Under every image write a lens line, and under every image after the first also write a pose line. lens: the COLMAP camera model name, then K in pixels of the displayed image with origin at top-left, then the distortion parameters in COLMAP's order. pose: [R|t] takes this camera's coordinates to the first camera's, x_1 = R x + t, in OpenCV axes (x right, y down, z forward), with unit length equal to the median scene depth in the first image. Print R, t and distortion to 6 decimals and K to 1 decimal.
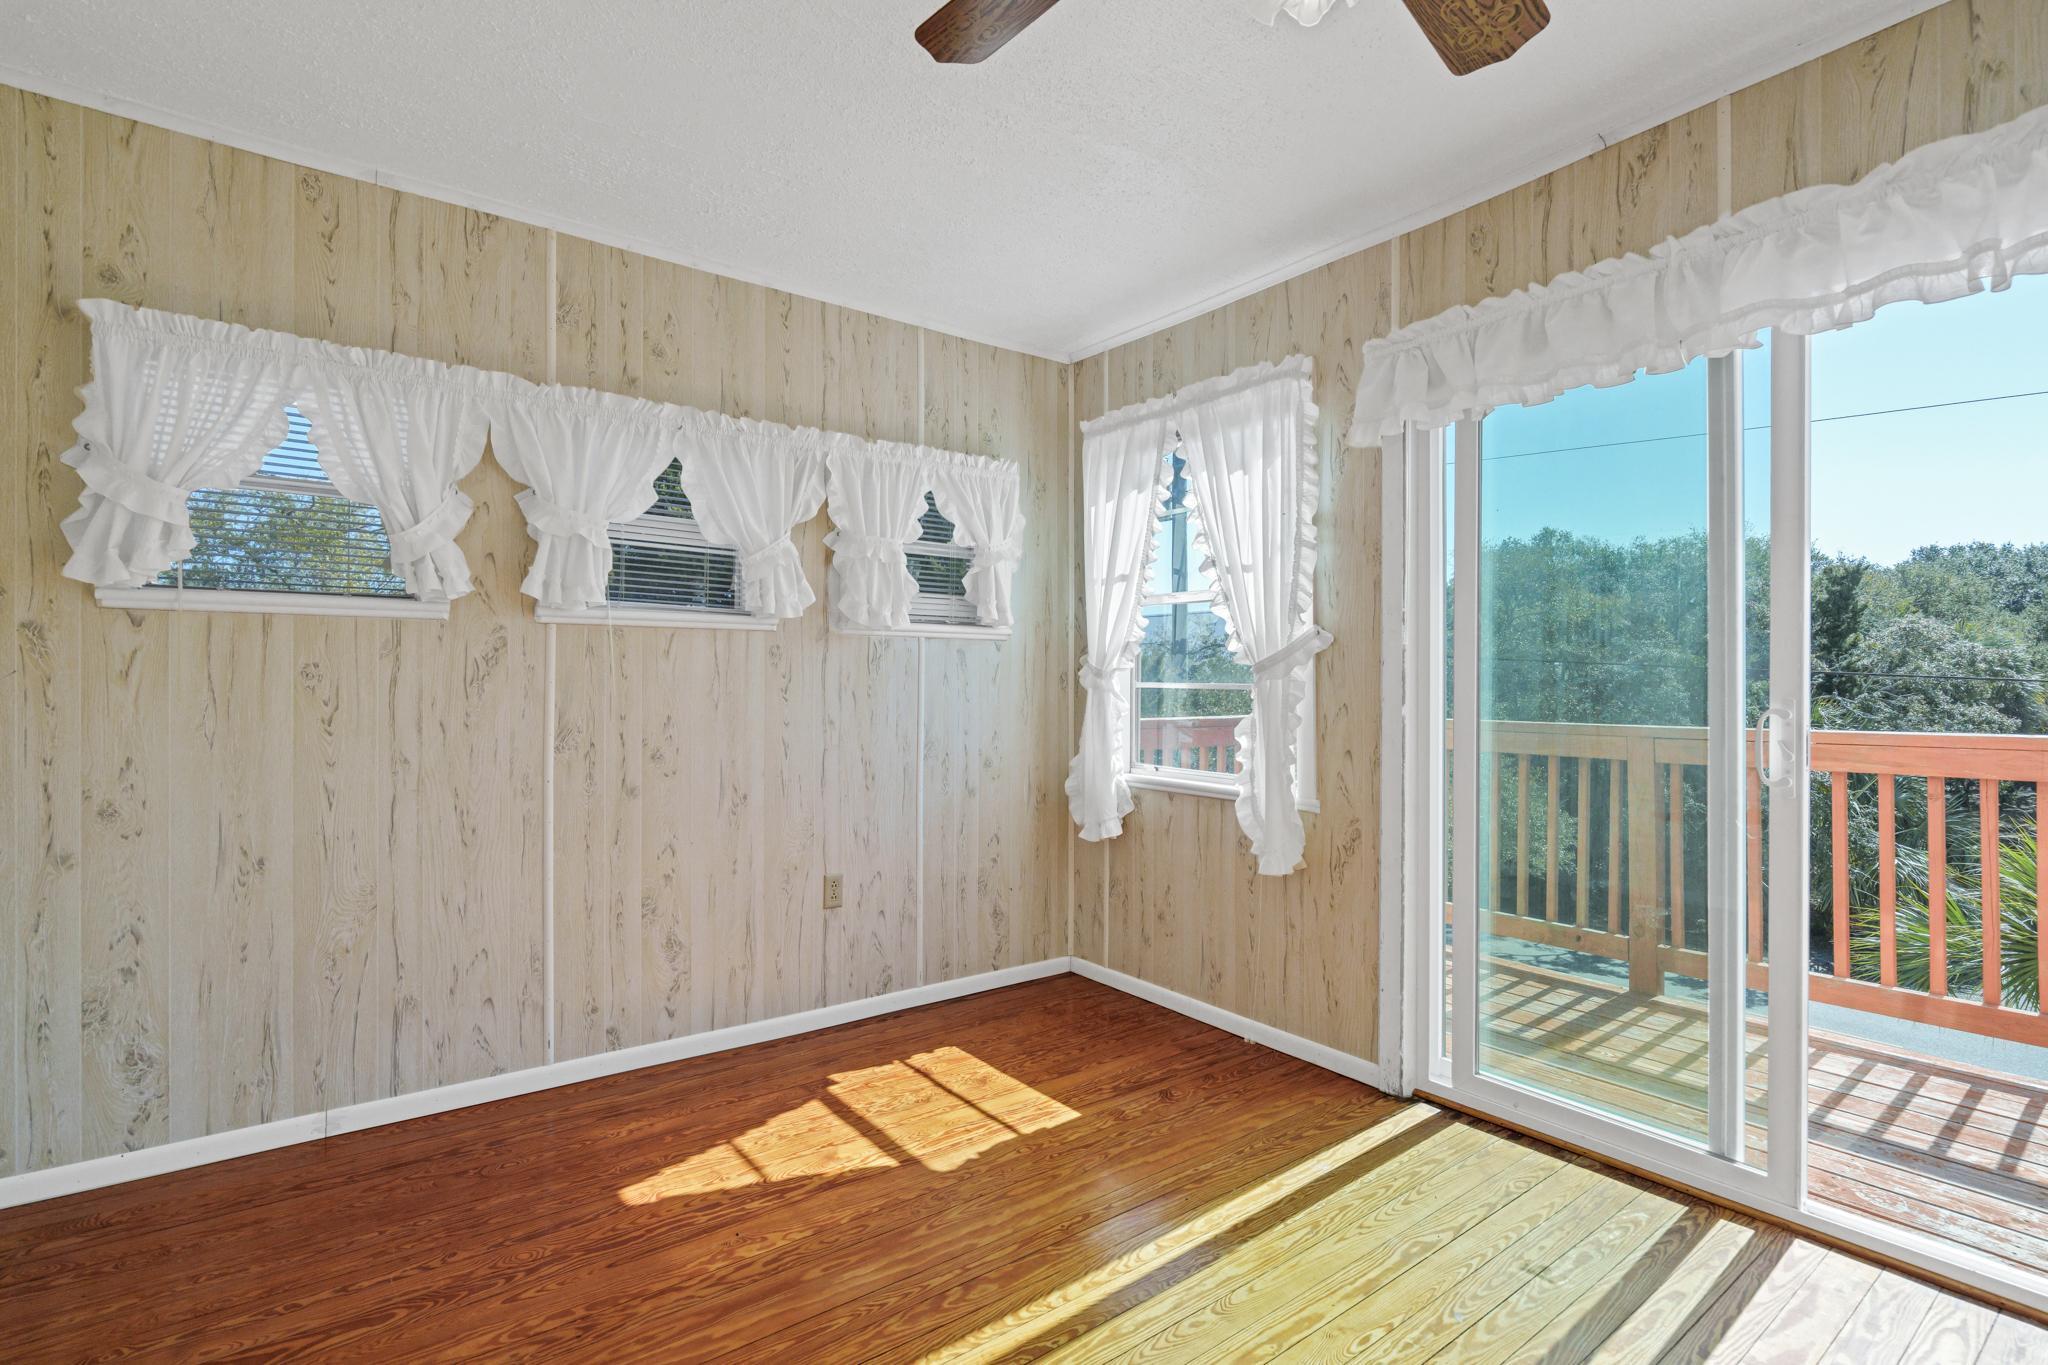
lens RADIAL K [[975.5, 0, 1024.0], [0, 975.5, 682.5], [0, 0, 1]] dist [0.002217, 0.000508]
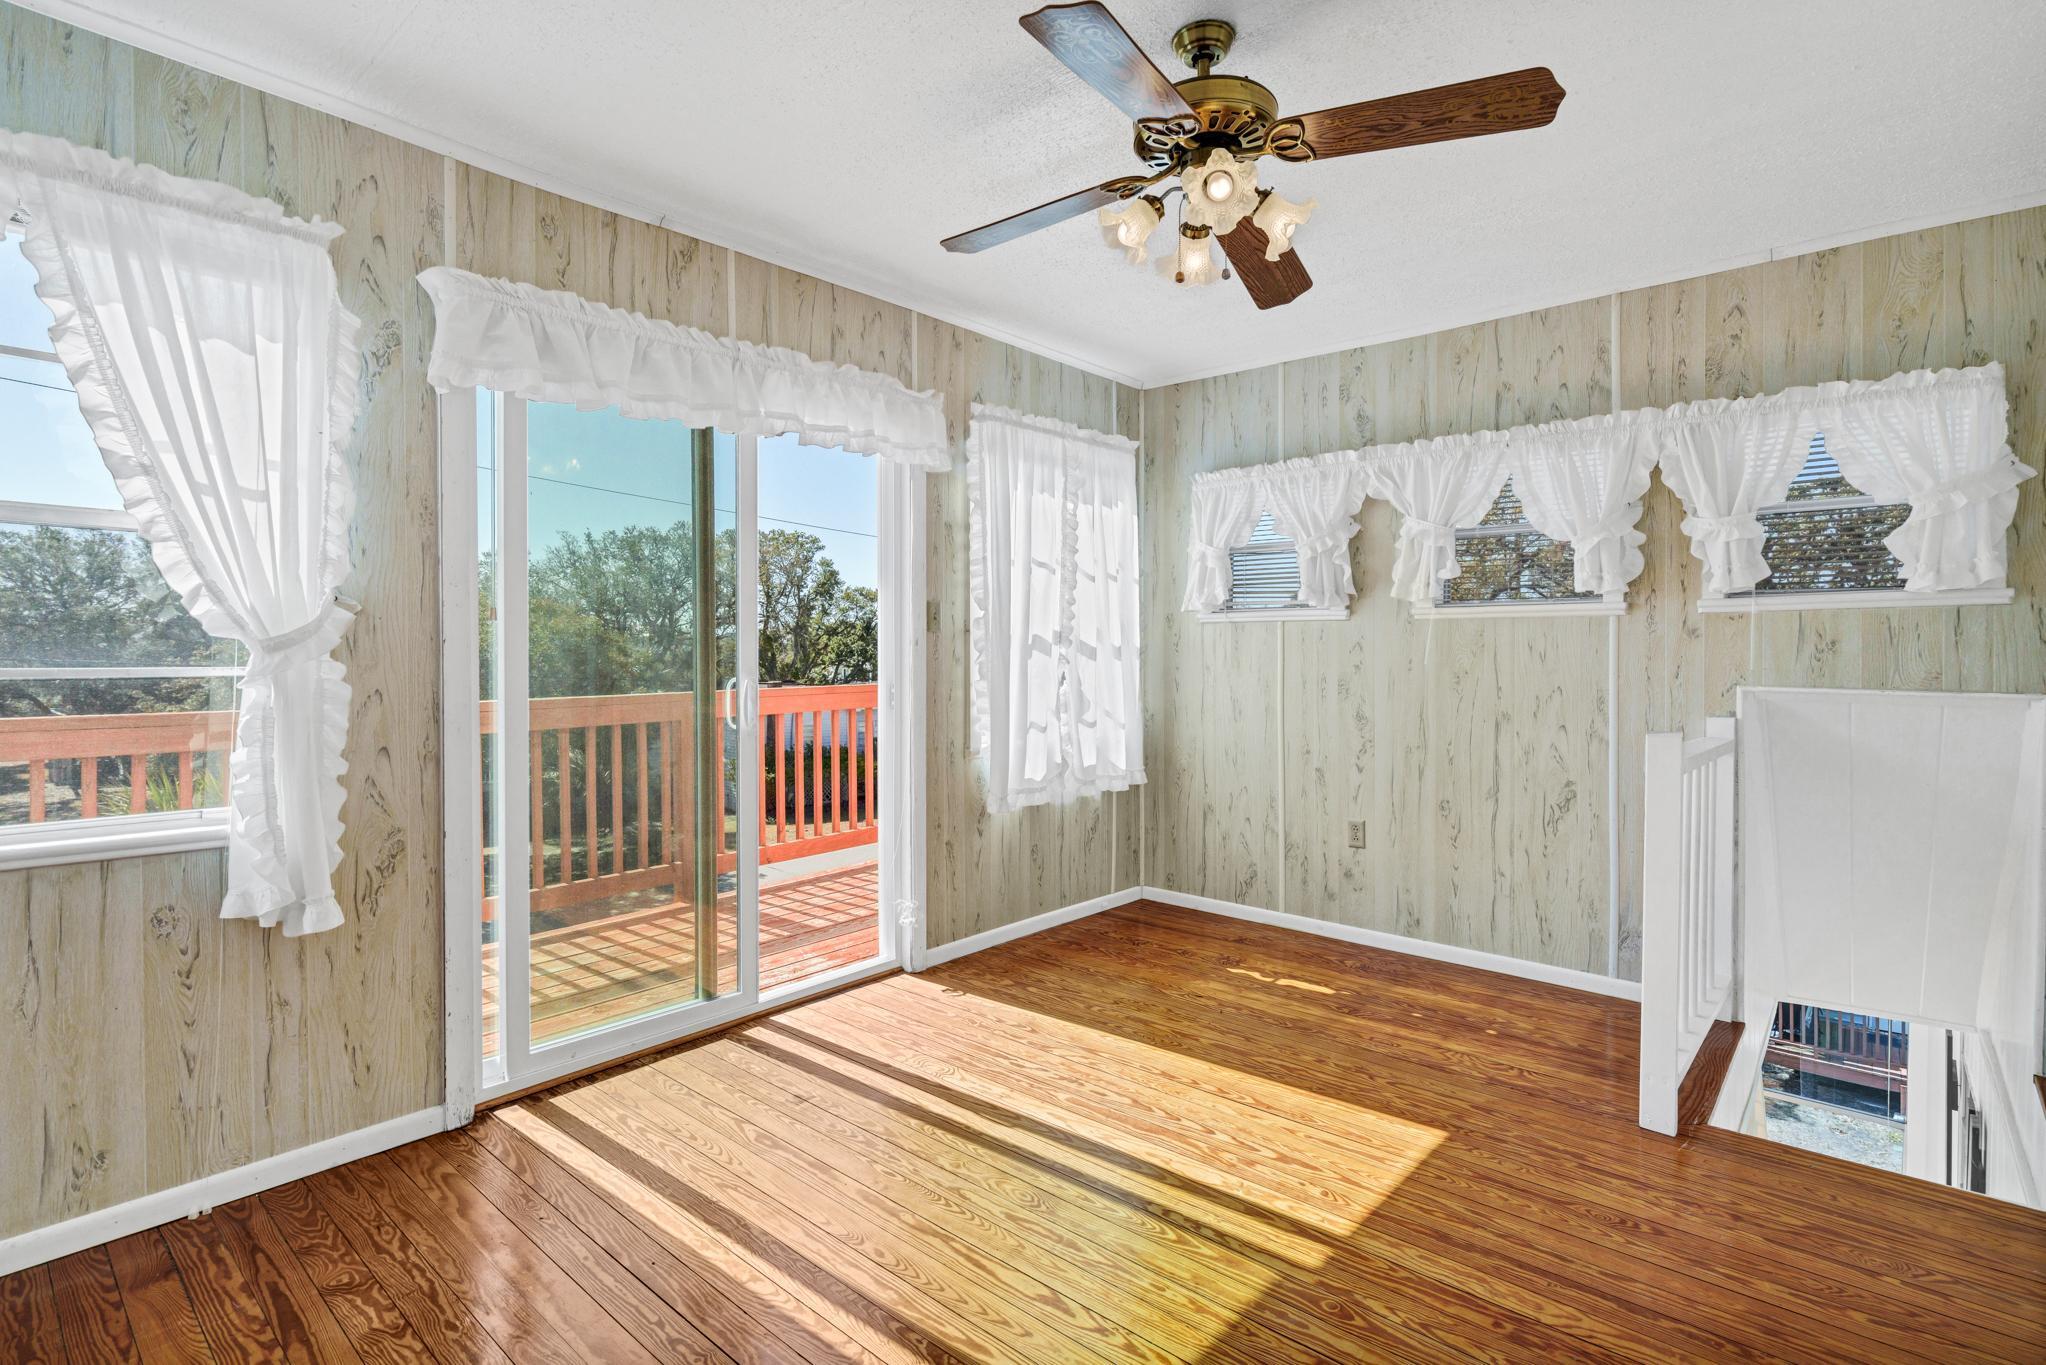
lens RADIAL K [[920.9, 0, 1014.7], [0, 920.9, 679.2], [0, 0, 1]] dist [-0.001742, 0.000511]
pose [[-0.175269, -0.020183, 0.984314, -0.550095], [0.008219, 0.999725, 0.021962, -0.000165], [-0.984486, 0.011939, -0.175055, 0.669557]]
